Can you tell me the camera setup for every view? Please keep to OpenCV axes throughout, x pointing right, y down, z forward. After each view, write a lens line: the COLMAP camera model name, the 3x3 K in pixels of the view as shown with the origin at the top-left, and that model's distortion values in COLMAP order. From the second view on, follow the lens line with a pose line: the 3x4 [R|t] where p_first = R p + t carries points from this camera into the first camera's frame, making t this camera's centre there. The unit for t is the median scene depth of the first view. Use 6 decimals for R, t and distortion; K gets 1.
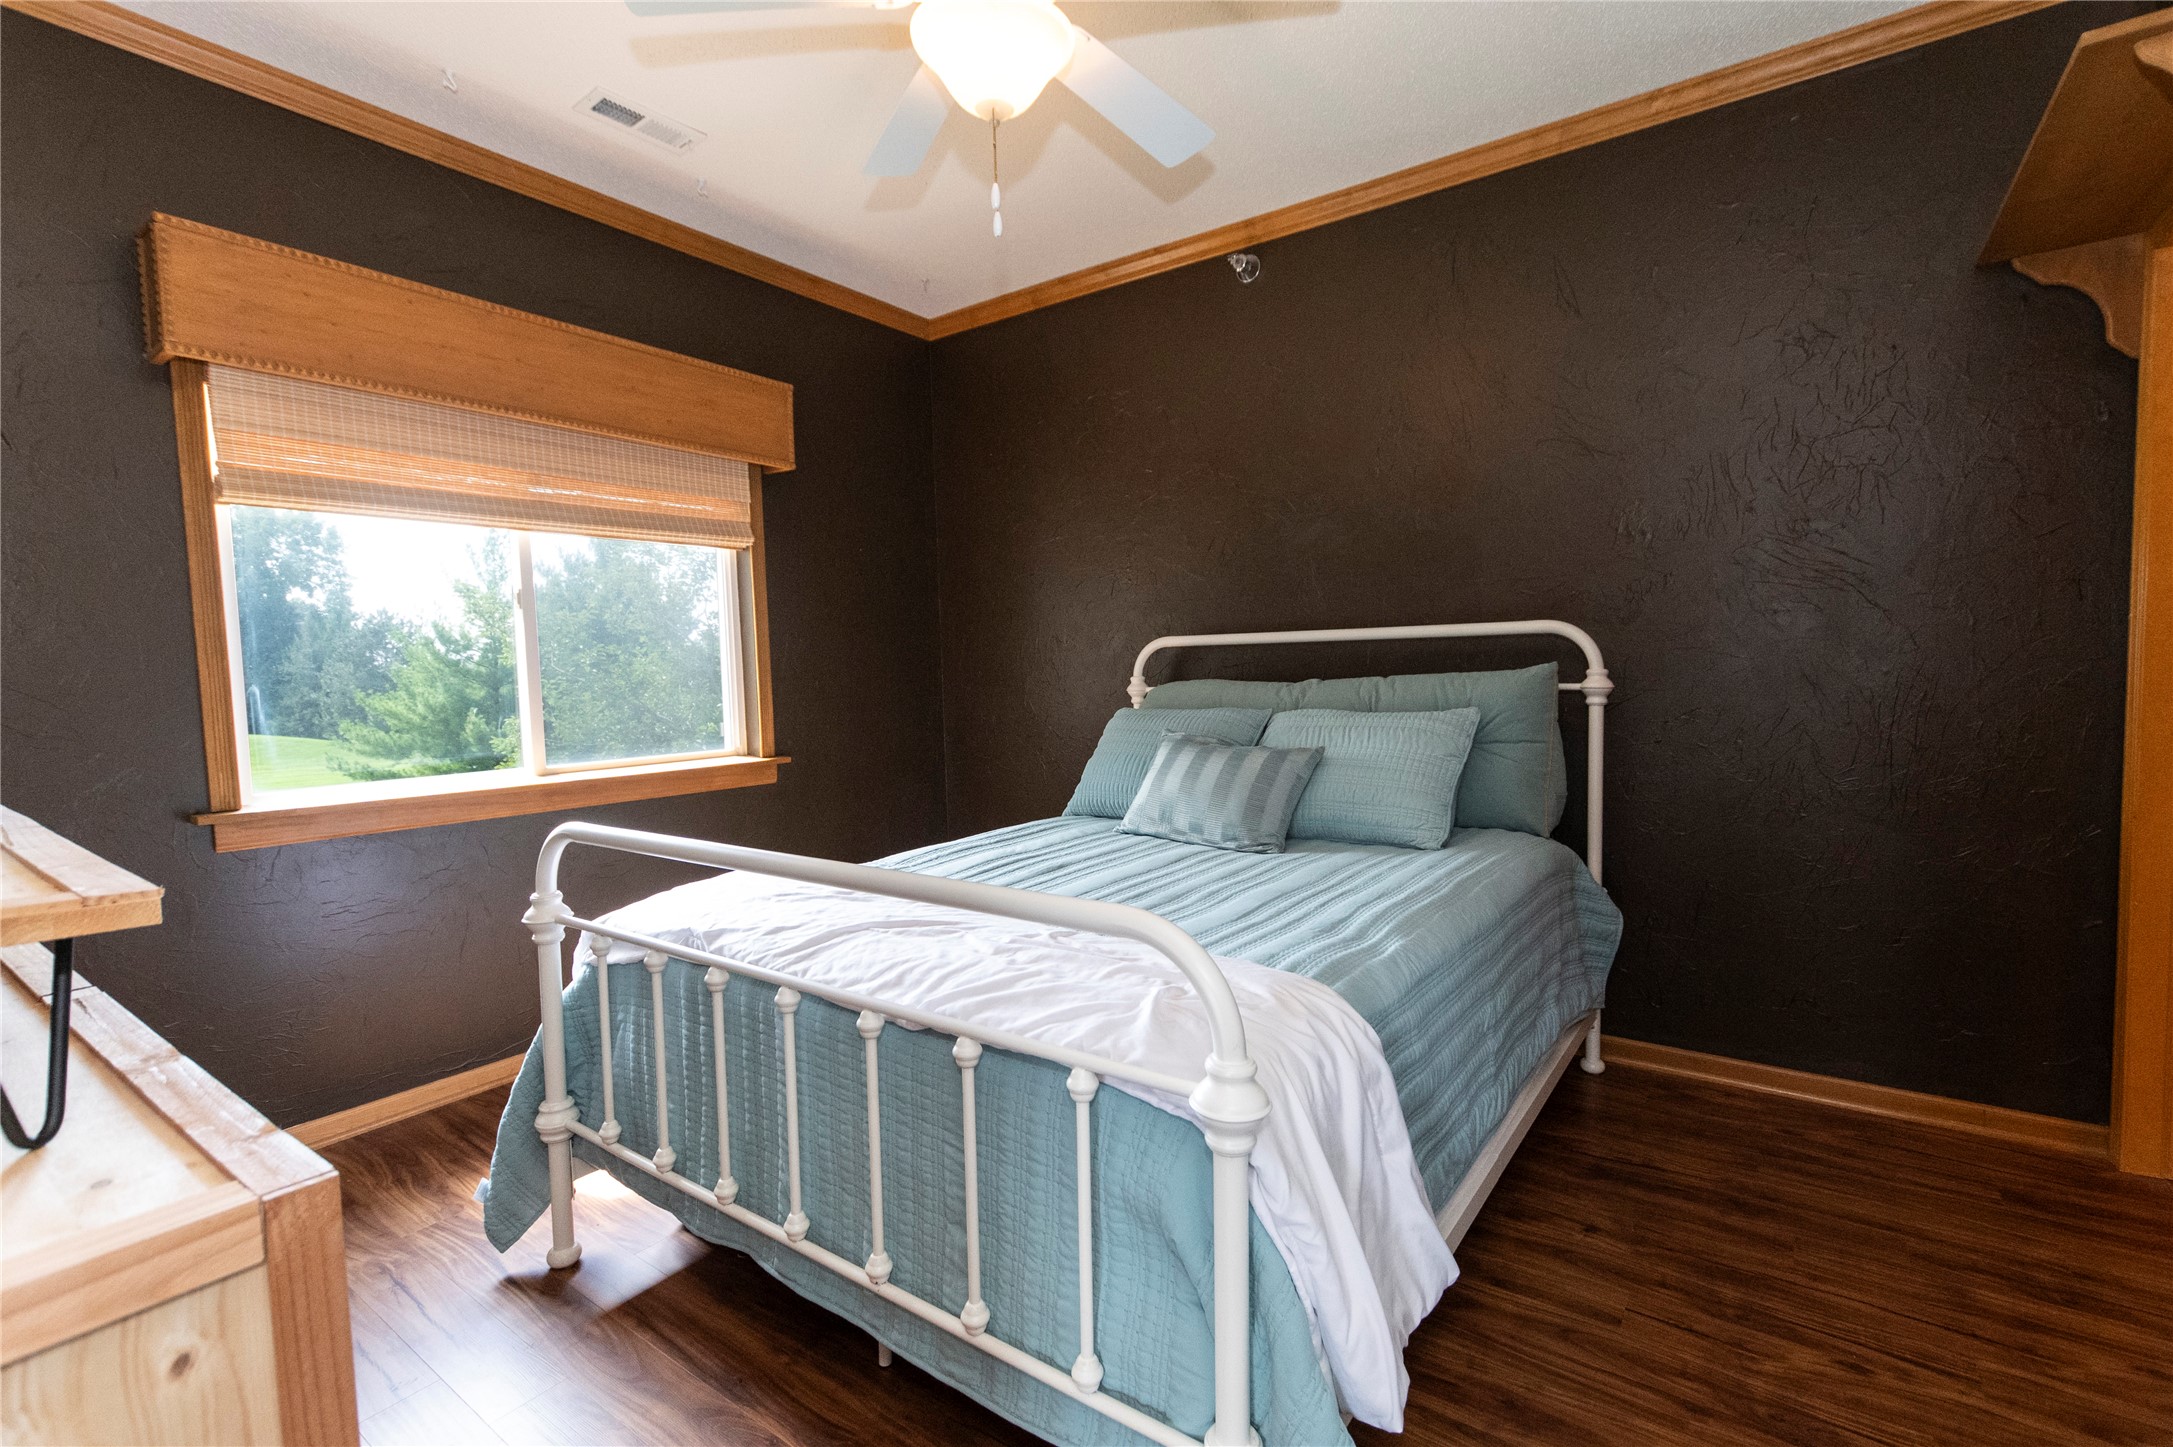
lens RADIAL K [[959.4, 0, 1084.9], [0, 959.4, 735.1], [0, 0, 1]] dist [0.003747, -0.000683]
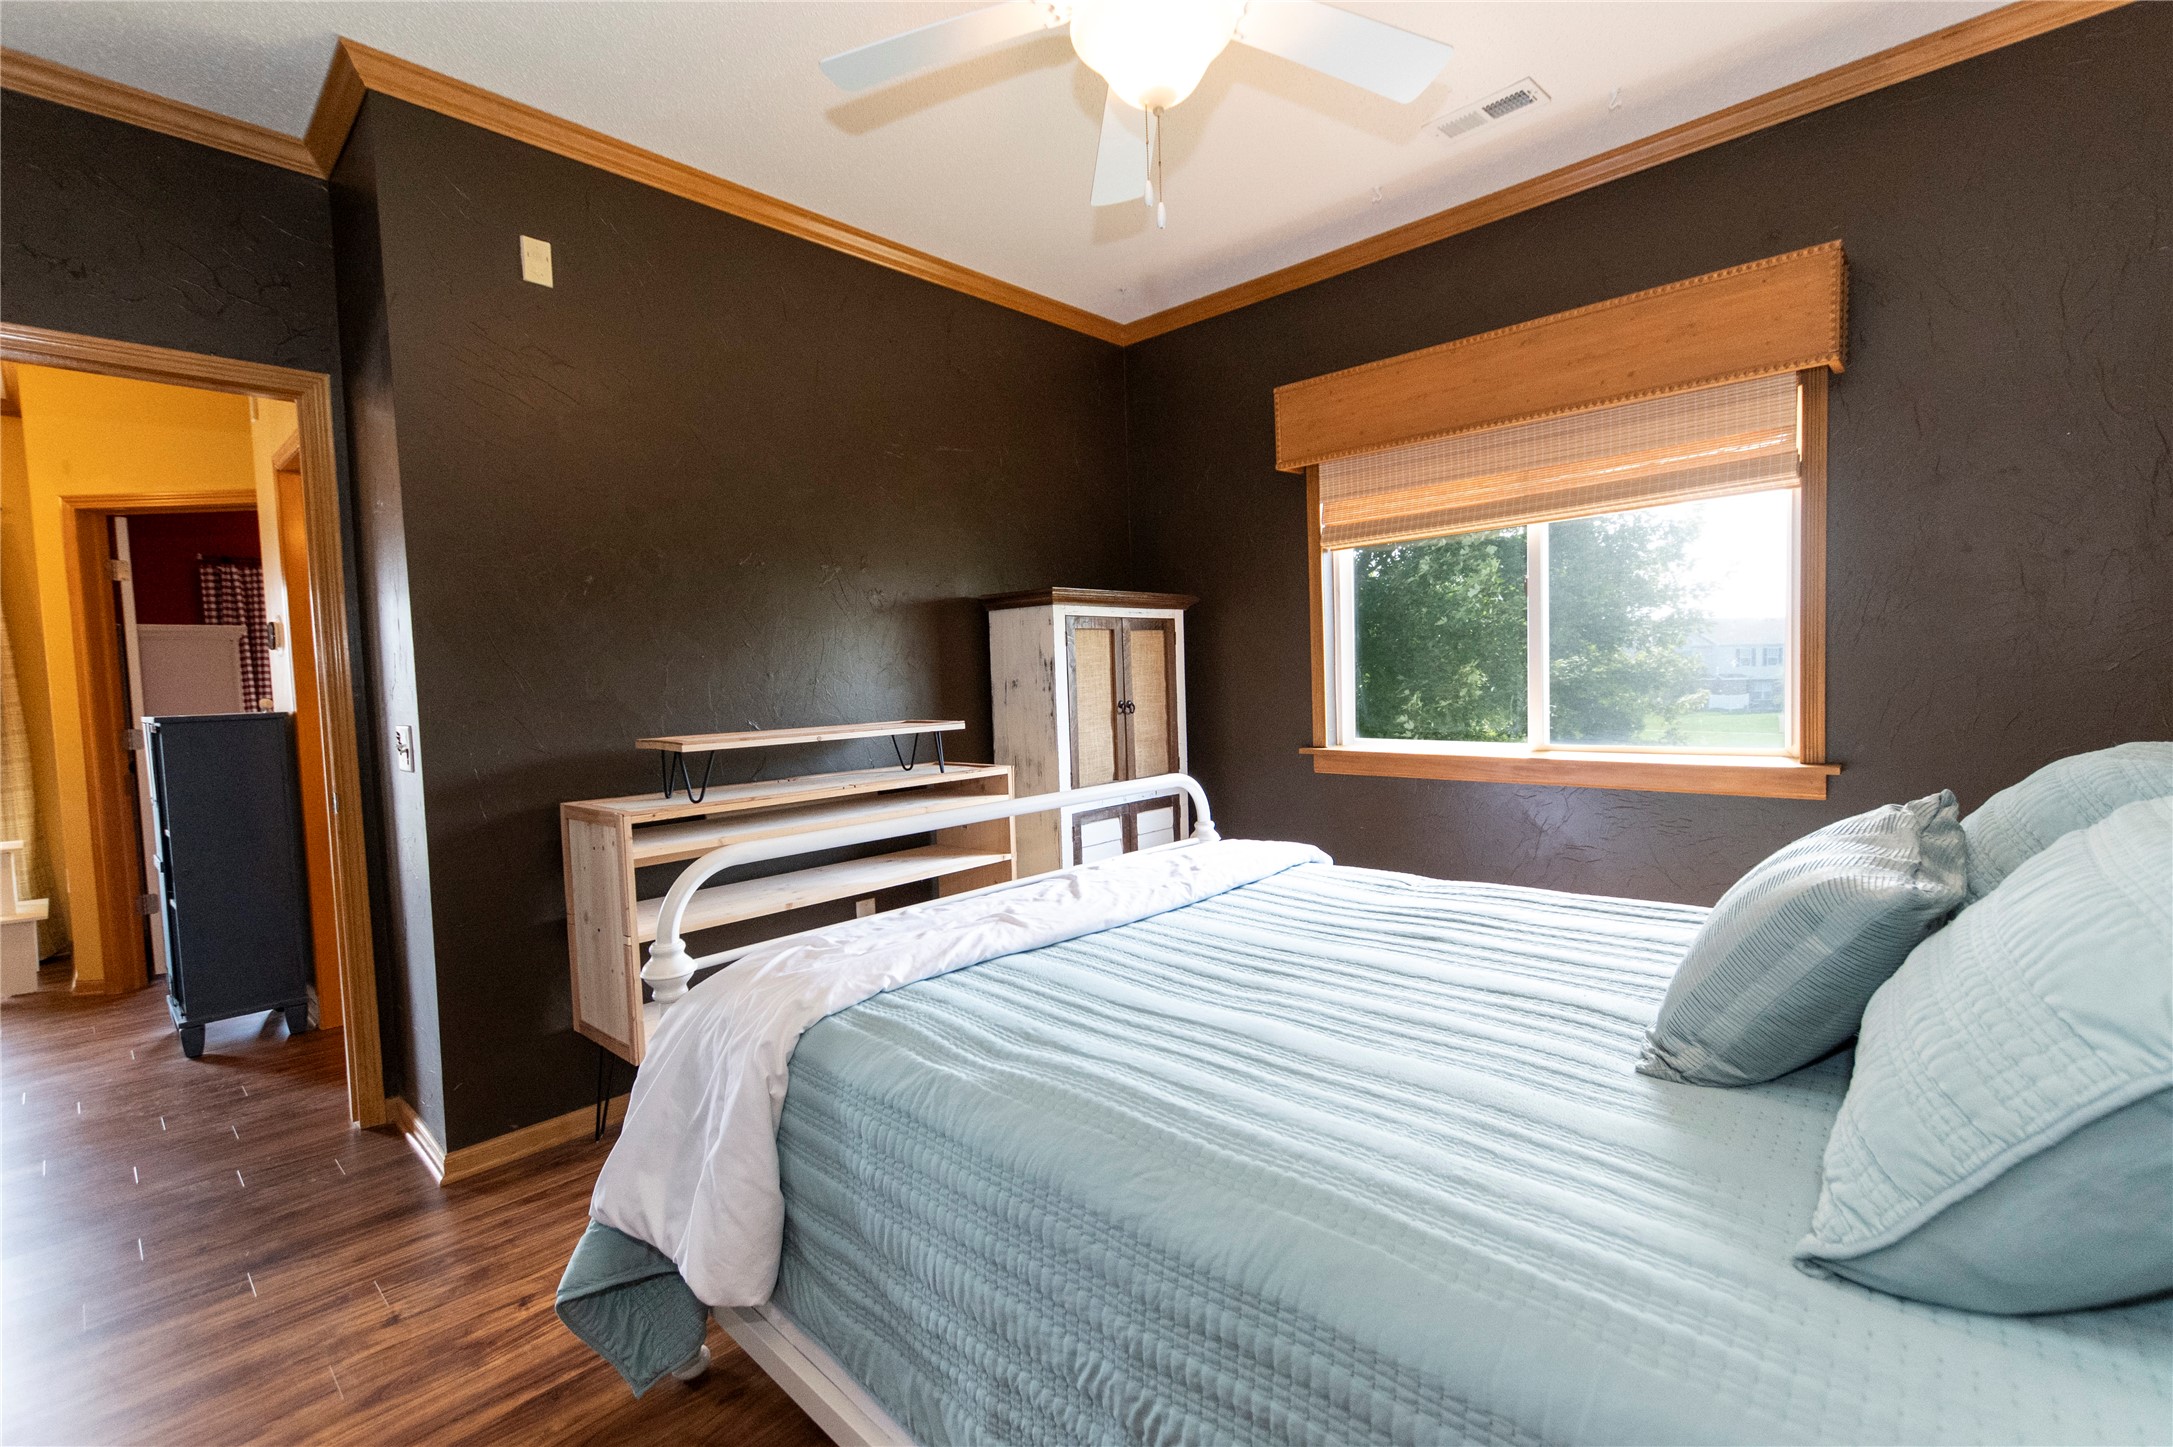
lens RADIAL K [[959.4, 0, 1100.1], [0, 959.4, 724.7], [0, 0, 1]] dist [0.003747, -0.000683]
pose [[-0.114390, 0.080042, -0.990206, 0.621743], [-0.033331, 0.995878, 0.084351, -0.068699], [0.992877, 0.042654, -0.111251, 0.719669]]
